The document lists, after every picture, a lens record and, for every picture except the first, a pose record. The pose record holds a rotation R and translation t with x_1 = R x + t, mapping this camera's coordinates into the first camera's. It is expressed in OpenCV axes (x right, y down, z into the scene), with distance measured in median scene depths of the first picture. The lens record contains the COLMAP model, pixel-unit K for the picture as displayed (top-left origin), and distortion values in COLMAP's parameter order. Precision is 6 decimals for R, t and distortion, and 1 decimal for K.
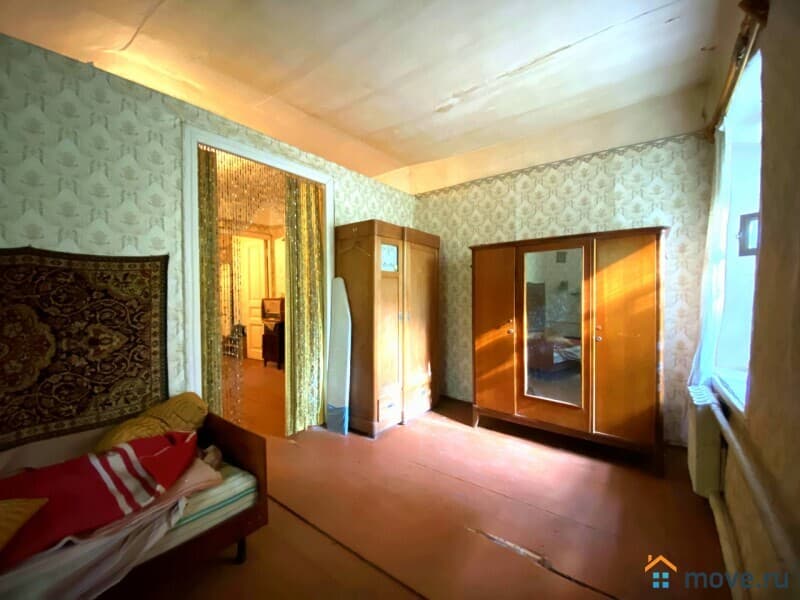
lens RADIAL K [[320.2, 0, 396.2], [0, 320.2, 300.3], [0, 0, 1]] dist [0.024880, -0.024060]
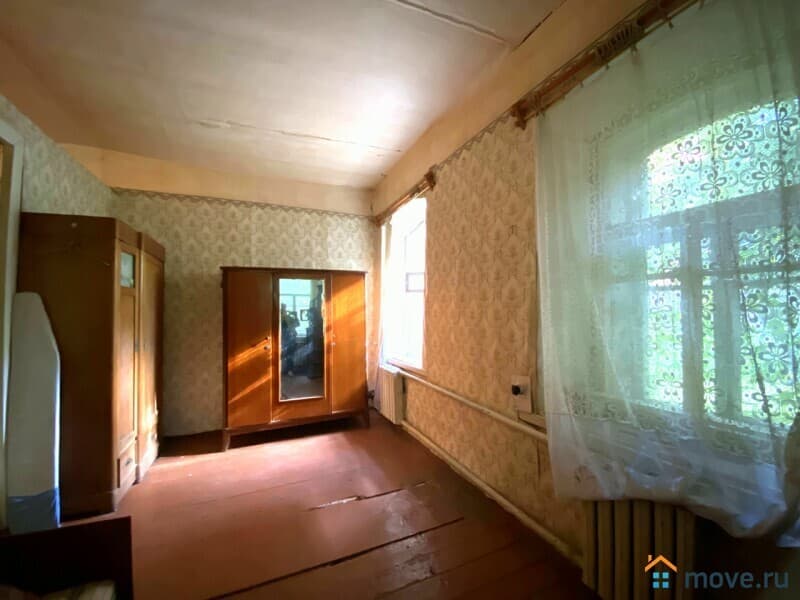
lens RADIAL K [[320.2, 0, 396.2], [0, 320.2, 300.3], [0, 0, 1]] dist [0.024880, -0.024060]
pose [[0.488716, 0.021965, 0.872166, -0.390272], [0.031092, 0.998609, -0.042572, -0.004996], [-0.871888, 0.047923, 0.487354, 0.053680]]
